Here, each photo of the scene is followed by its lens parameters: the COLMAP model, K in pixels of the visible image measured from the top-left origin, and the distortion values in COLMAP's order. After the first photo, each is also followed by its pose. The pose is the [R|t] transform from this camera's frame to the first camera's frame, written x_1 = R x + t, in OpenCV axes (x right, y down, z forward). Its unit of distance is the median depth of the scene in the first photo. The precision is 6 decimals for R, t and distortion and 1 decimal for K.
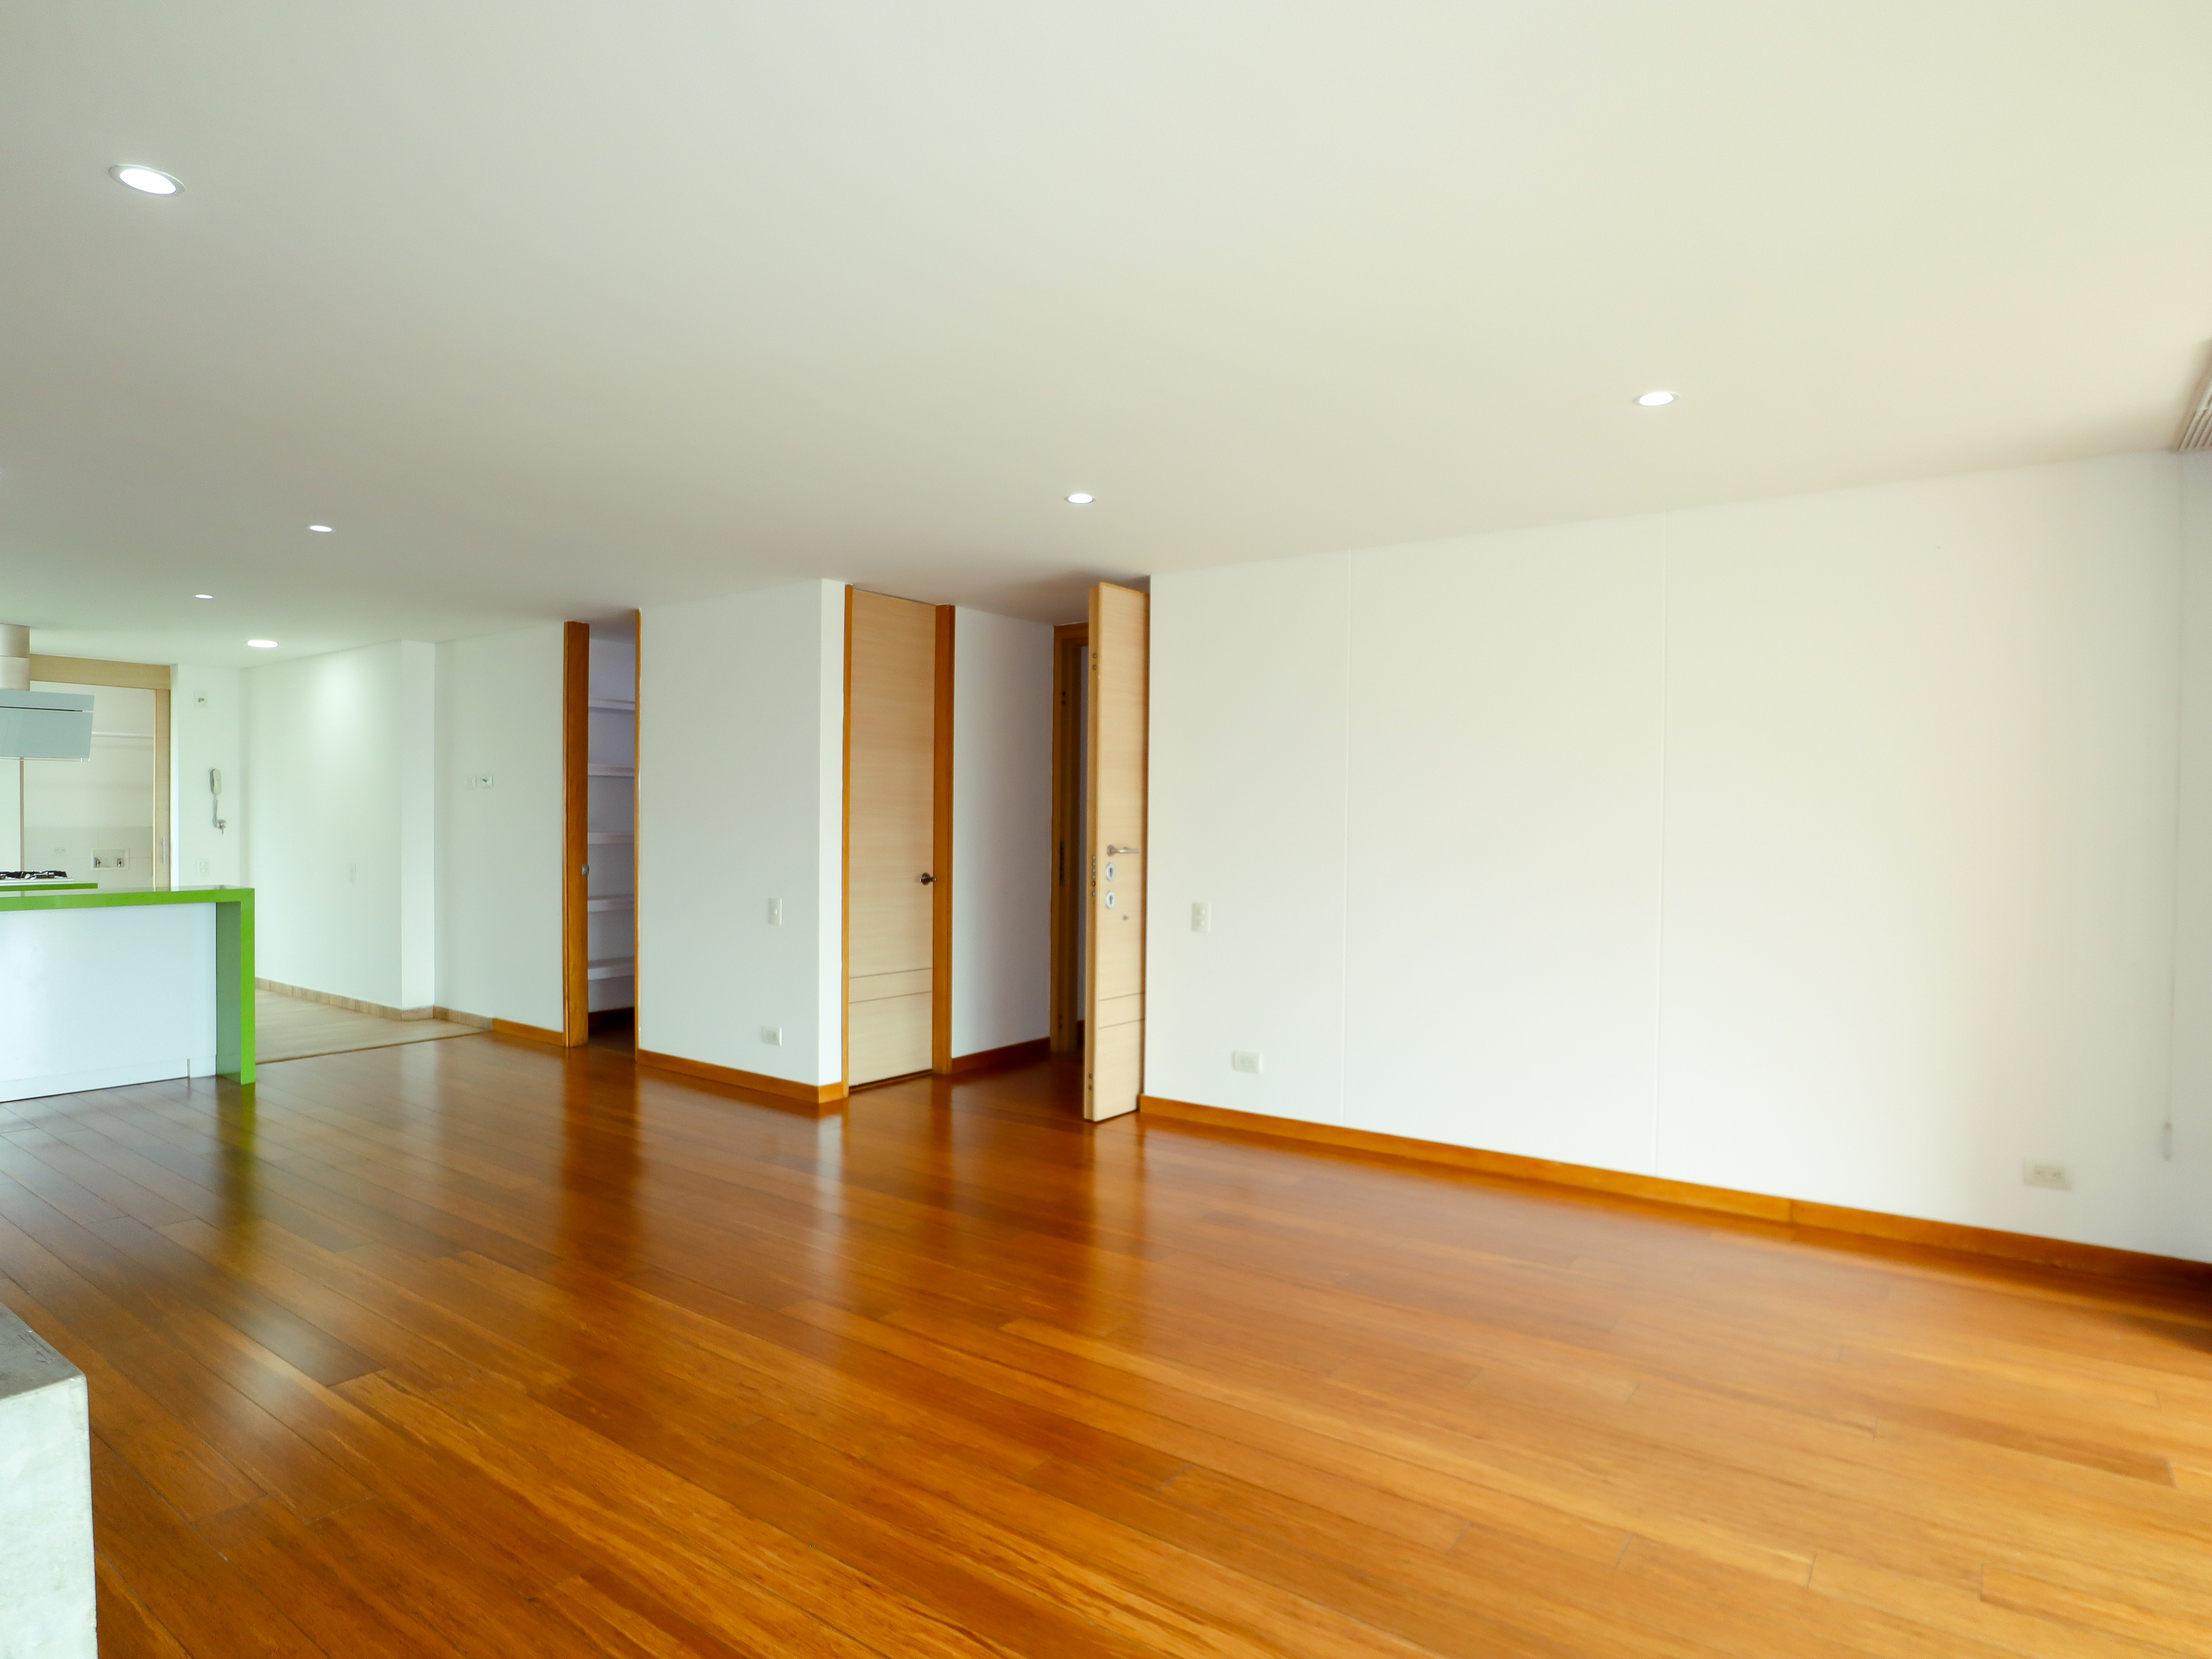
lens RADIAL K [[1258.9, 0, 1117.1], [0, 1258.9, 824.4], [0, 0, 1]] dist [-0.043449, 0.010066]
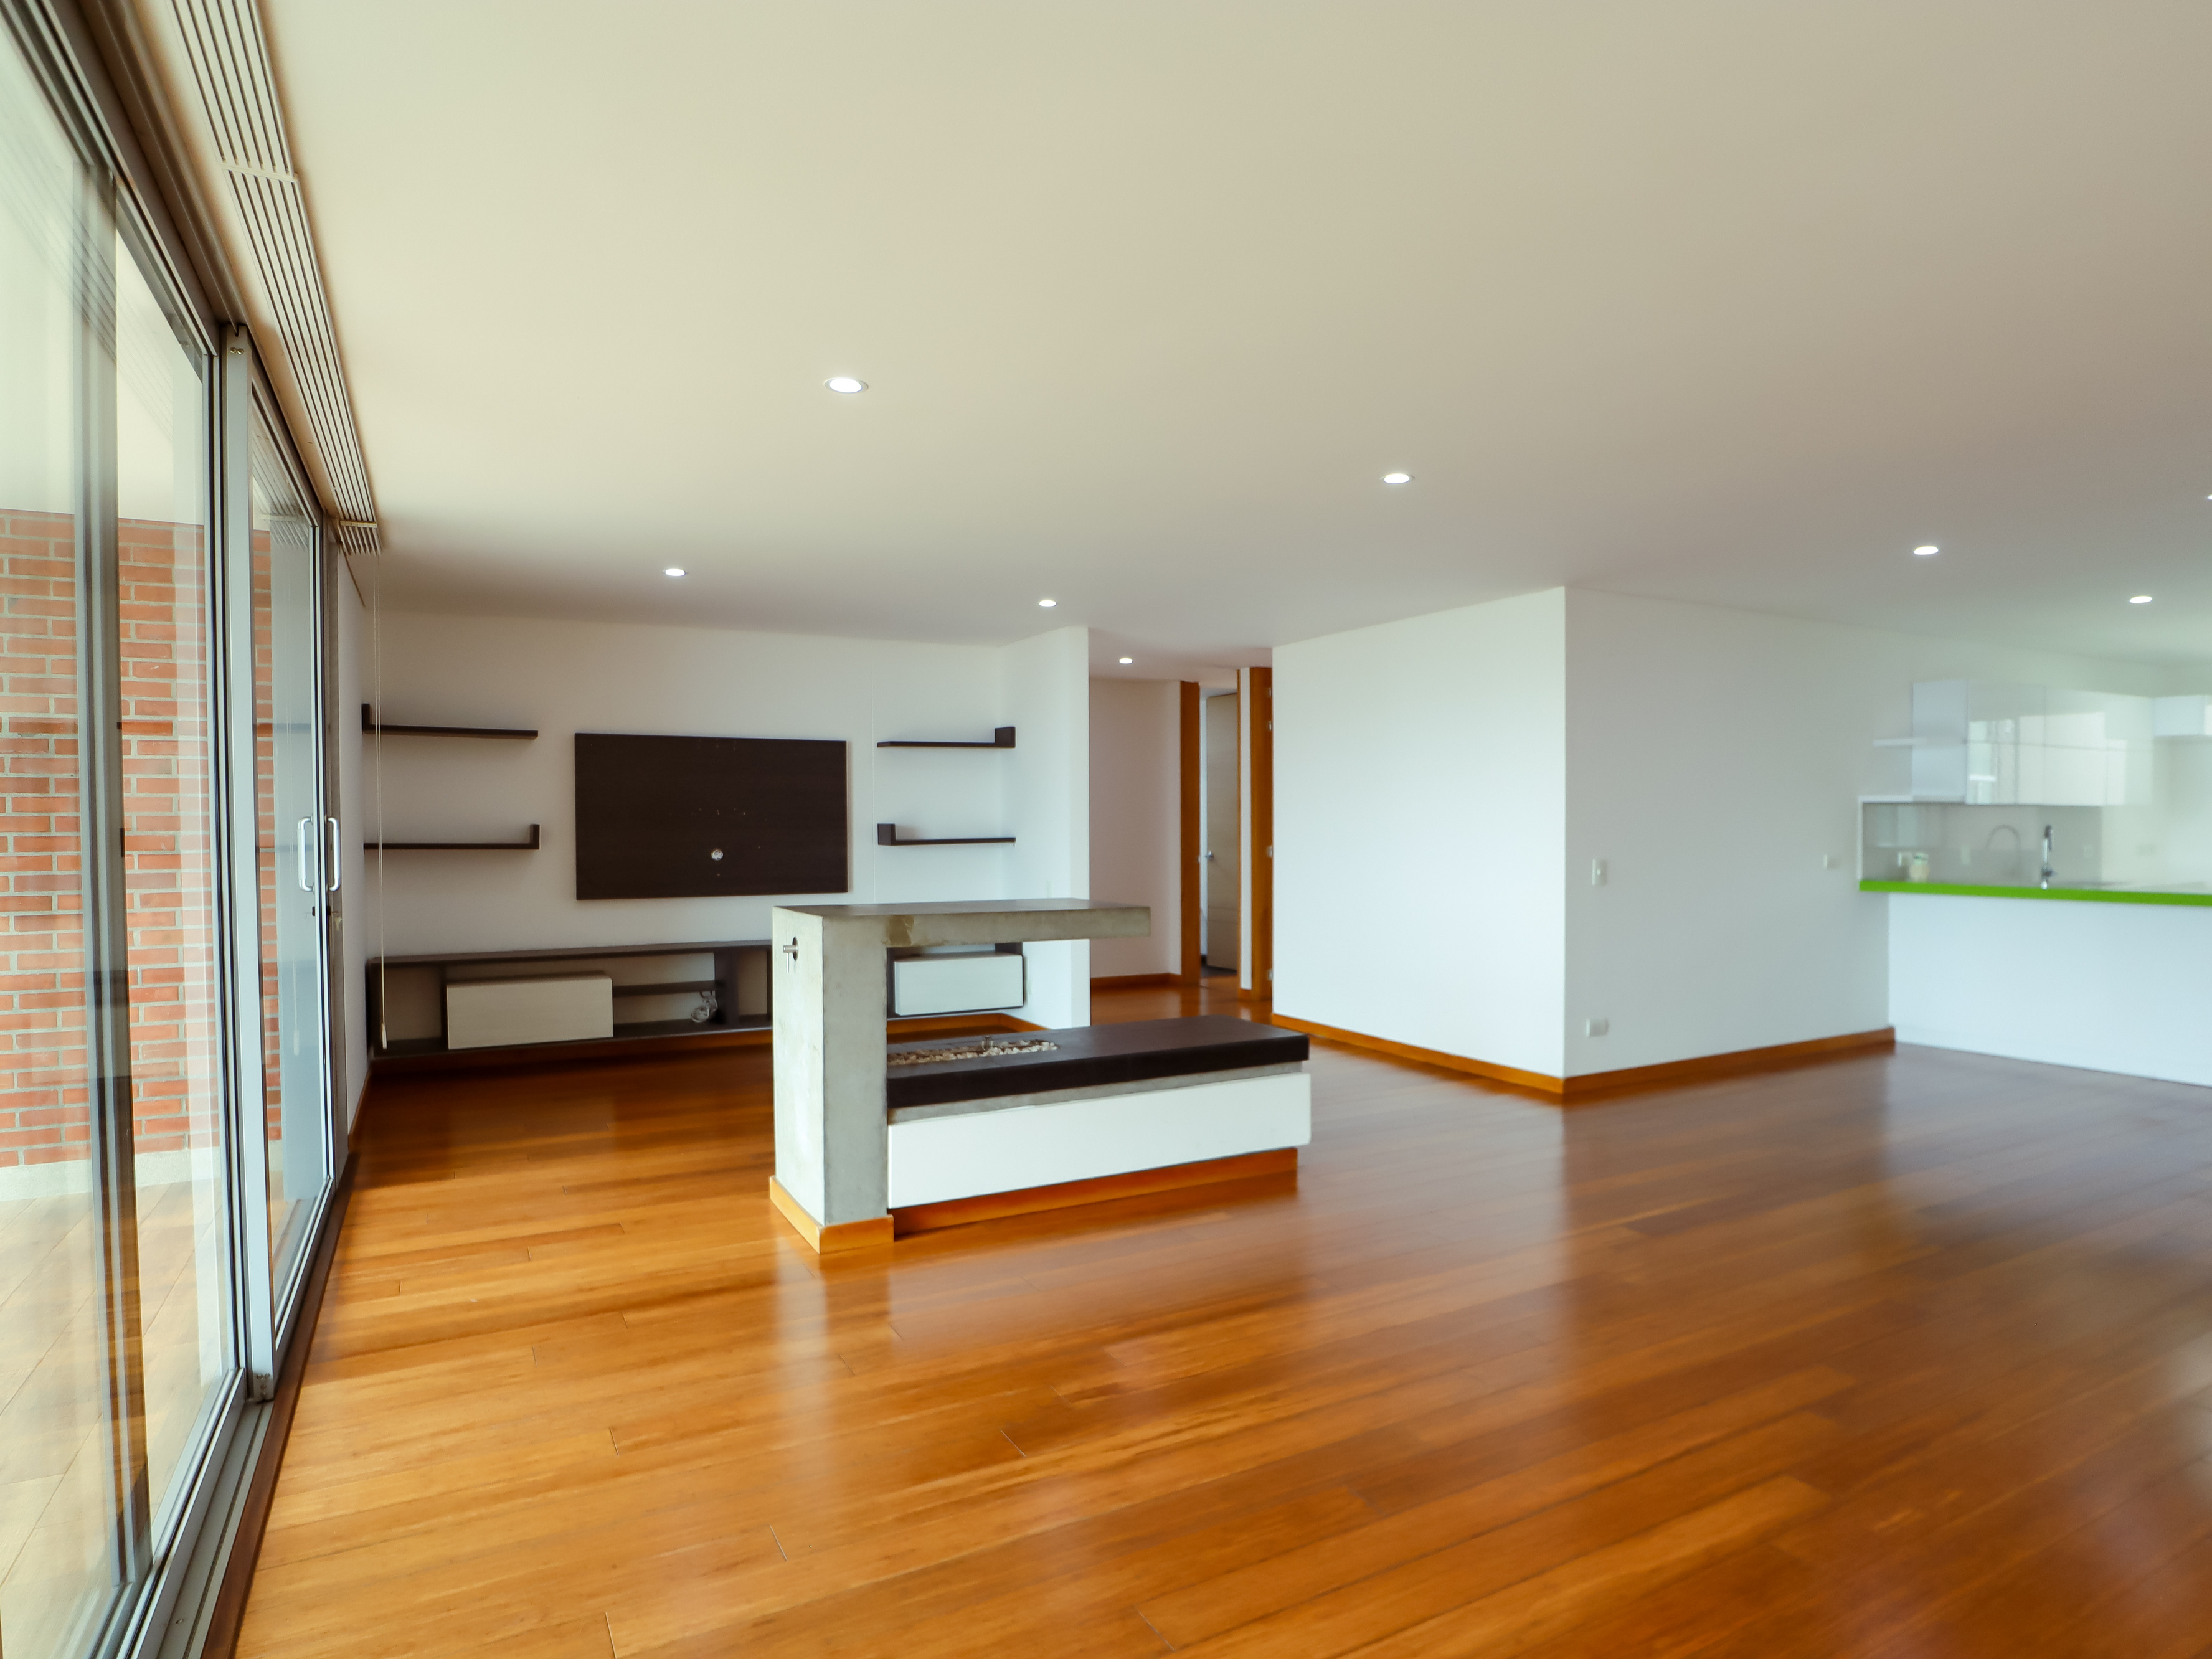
lens RADIAL K [[1258.9, 0, 1108.0], [0, 1258.9, 839.4], [0, 0, 1]] dist [-0.043449, 0.010066]
pose [[-0.428816, 0.010595, -0.903330, 1.121014], [-0.008984, 0.999832, 0.015992, 0.016456], [0.903347, 0.014973, -0.428649, 1.409133]]
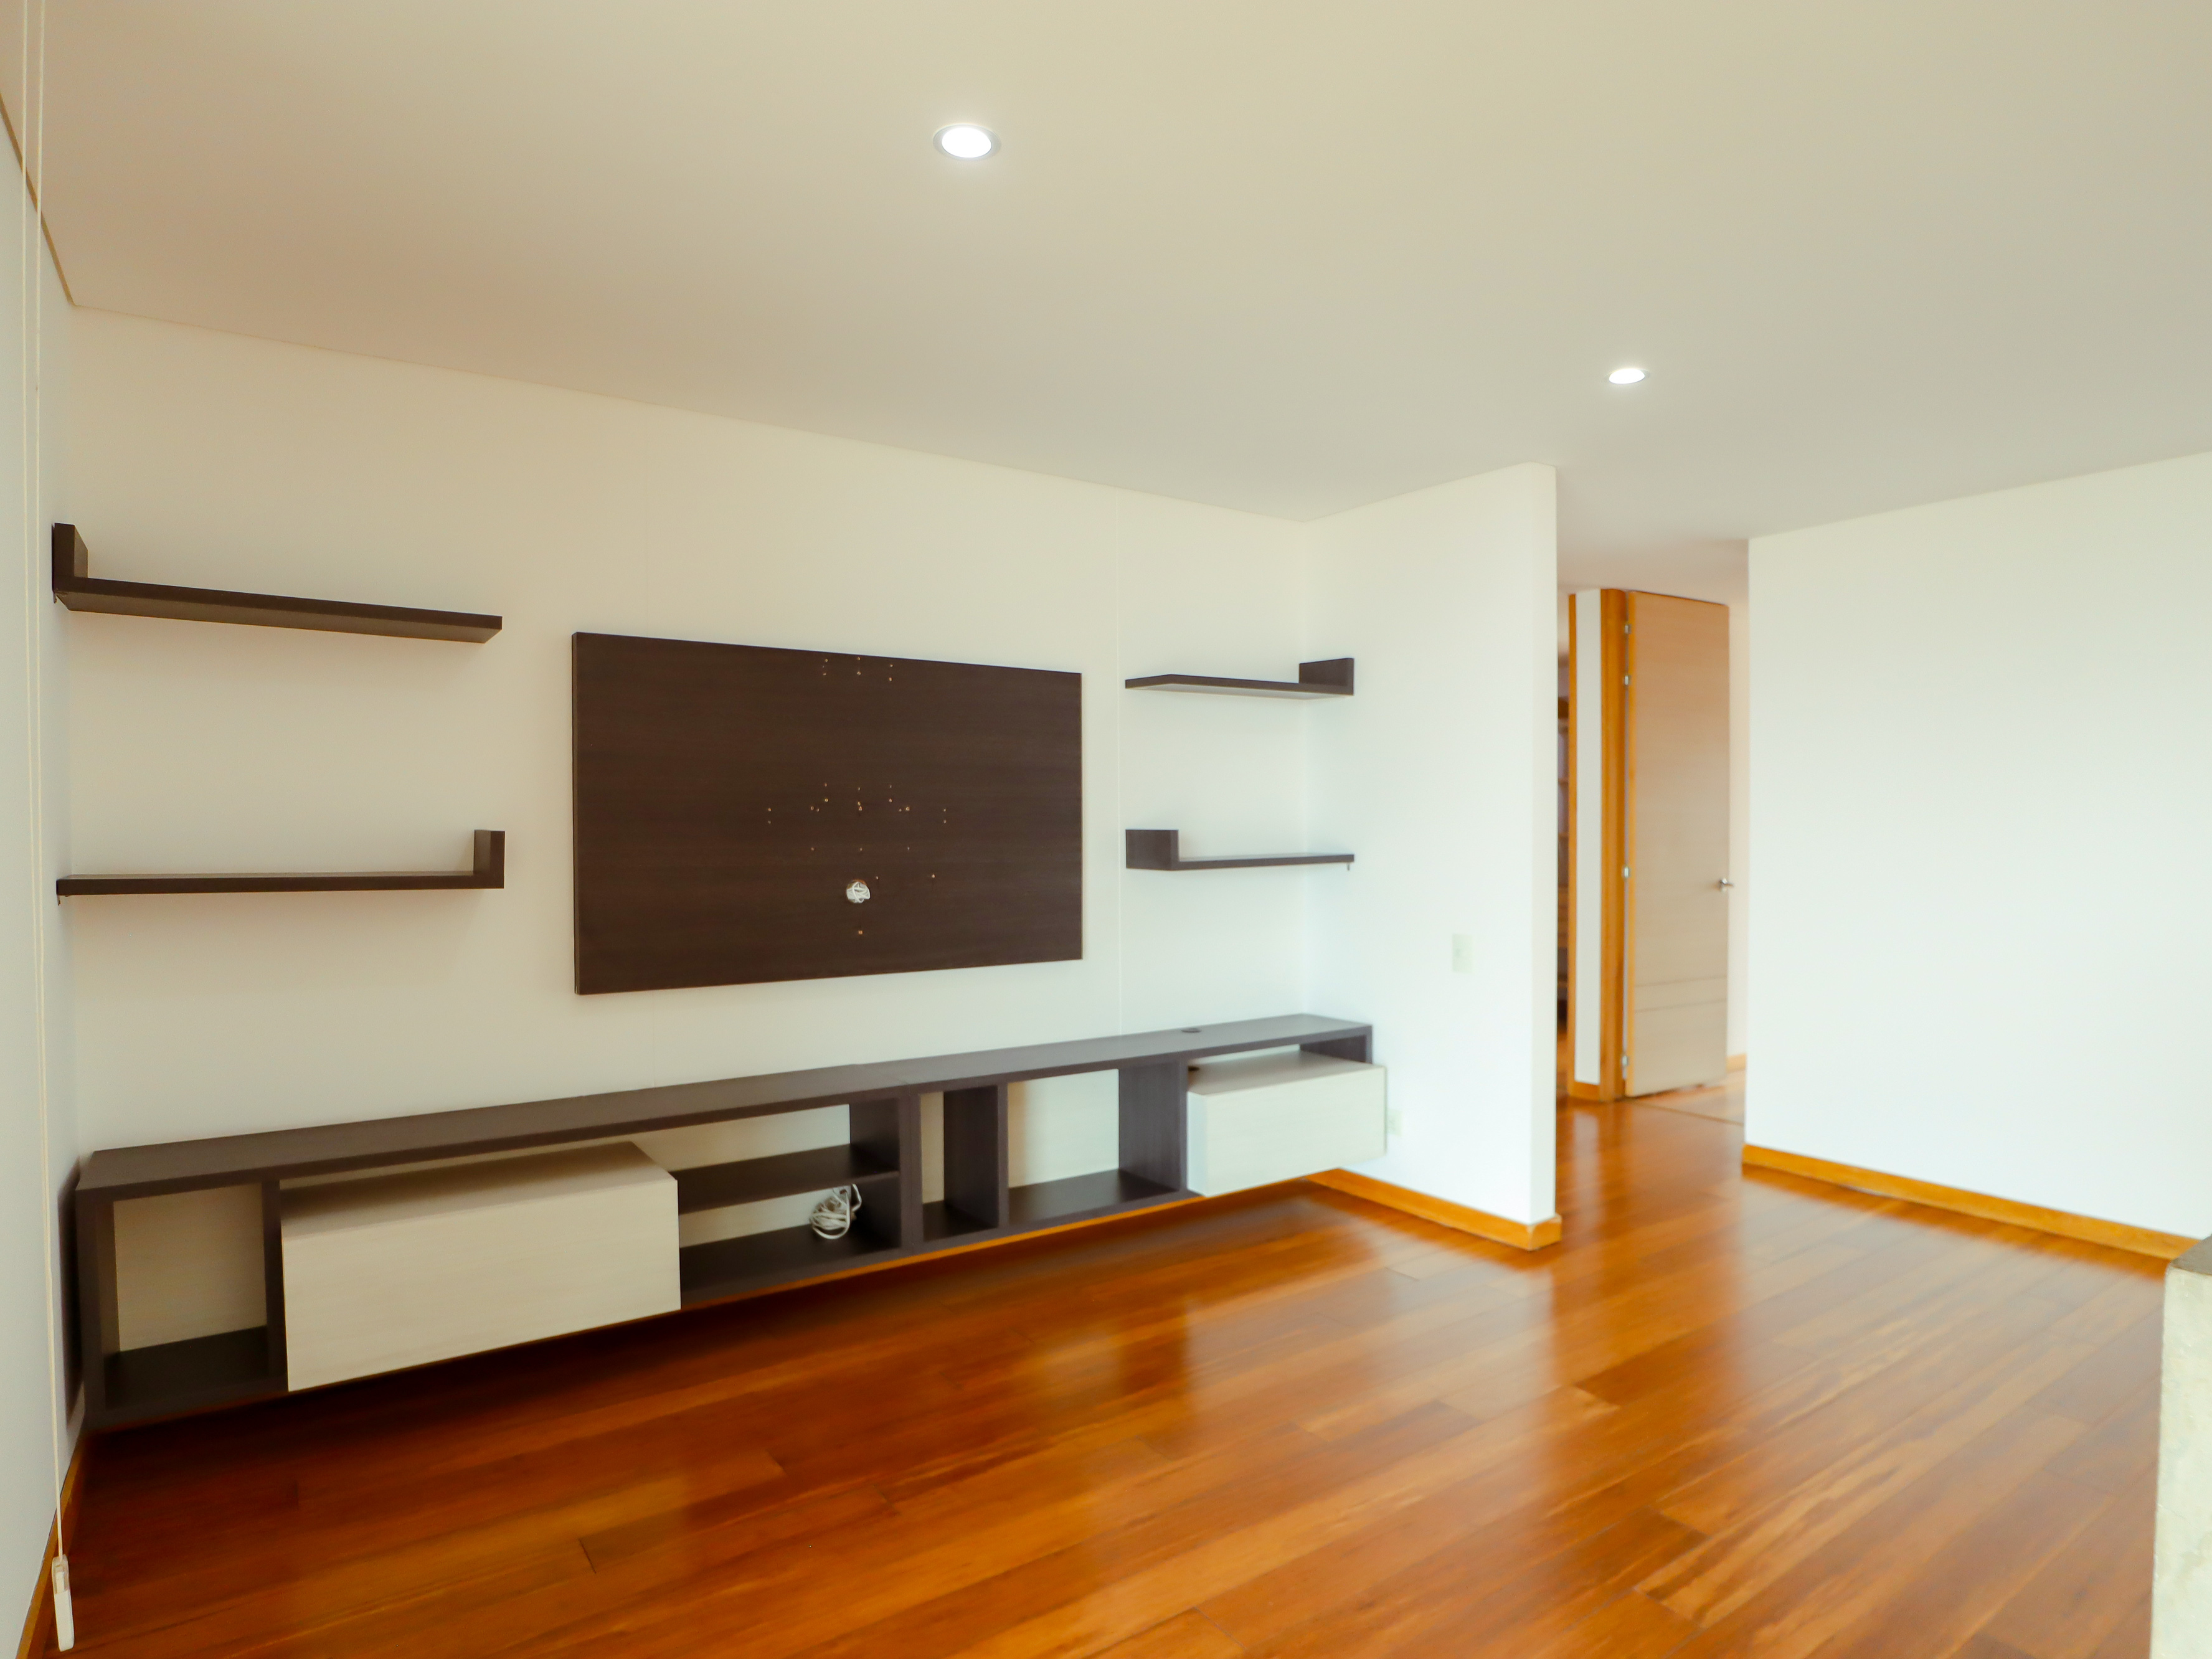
lens RADIAL K [[1258.9, 0, 1105.9], [0, 1258.9, 832.3], [0, 0, 1]] dist [-0.043449, 0.010066]
pose [[-0.301486, 0.003766, -0.953463, 0.867234], [-0.011313, 0.999908, 0.007527, 0.018463], [0.953403, 0.013056, -0.301416, 1.047004]]
